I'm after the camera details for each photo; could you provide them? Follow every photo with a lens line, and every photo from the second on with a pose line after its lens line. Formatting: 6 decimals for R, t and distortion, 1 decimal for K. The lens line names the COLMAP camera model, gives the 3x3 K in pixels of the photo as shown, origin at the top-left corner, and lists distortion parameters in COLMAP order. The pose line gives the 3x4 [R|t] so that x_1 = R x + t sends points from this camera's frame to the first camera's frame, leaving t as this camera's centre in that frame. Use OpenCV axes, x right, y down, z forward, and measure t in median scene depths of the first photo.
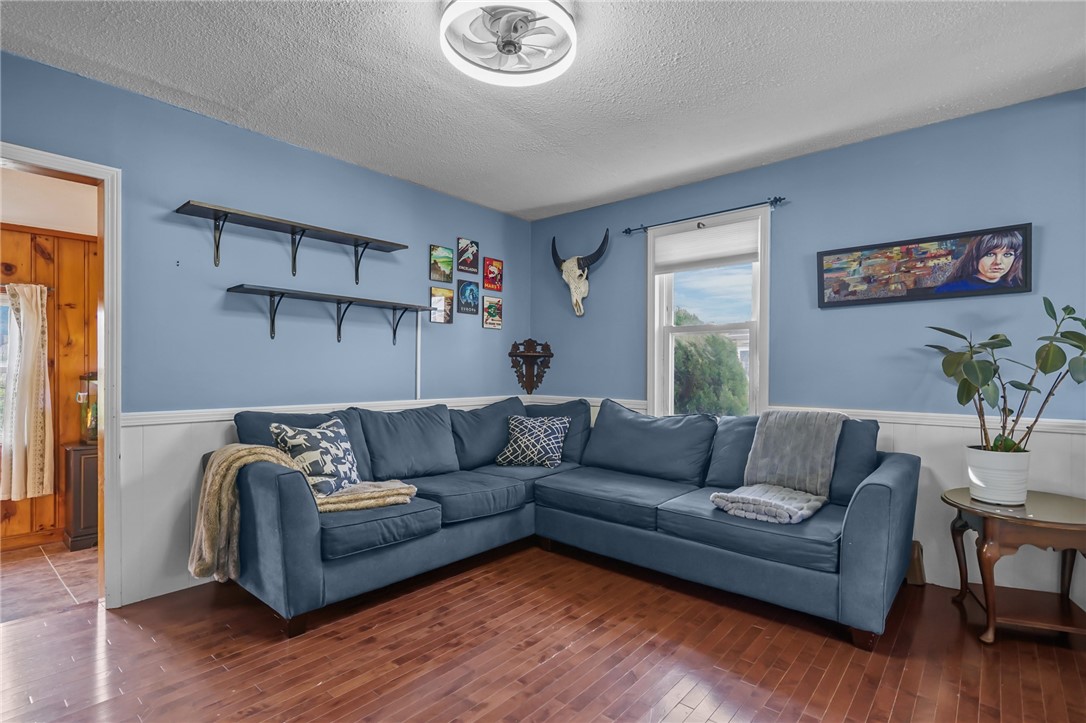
lens RADIAL K [[534.4, 0, 561.9], [0, 534.4, 371.8], [0, 0, 1]] dist [0.003541, -0.002442]
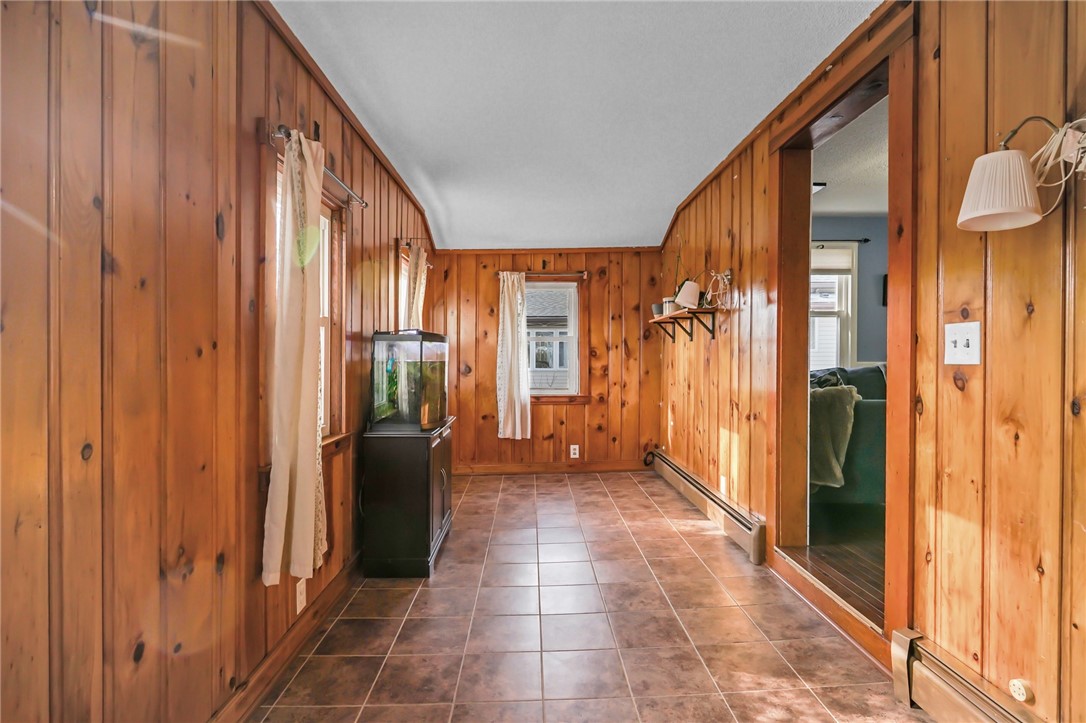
lens RADIAL K [[534.4, 0, 550.5], [0, 534.4, 362.7], [0, 0, 1]] dist [0.003541, -0.002442]
pose [[0.731543, -0.004766, 0.681779, -1.445695], [-0.005432, 0.999903, 0.012818, 0.048485], [-0.681774, -0.013080, 0.731446, 0.426974]]
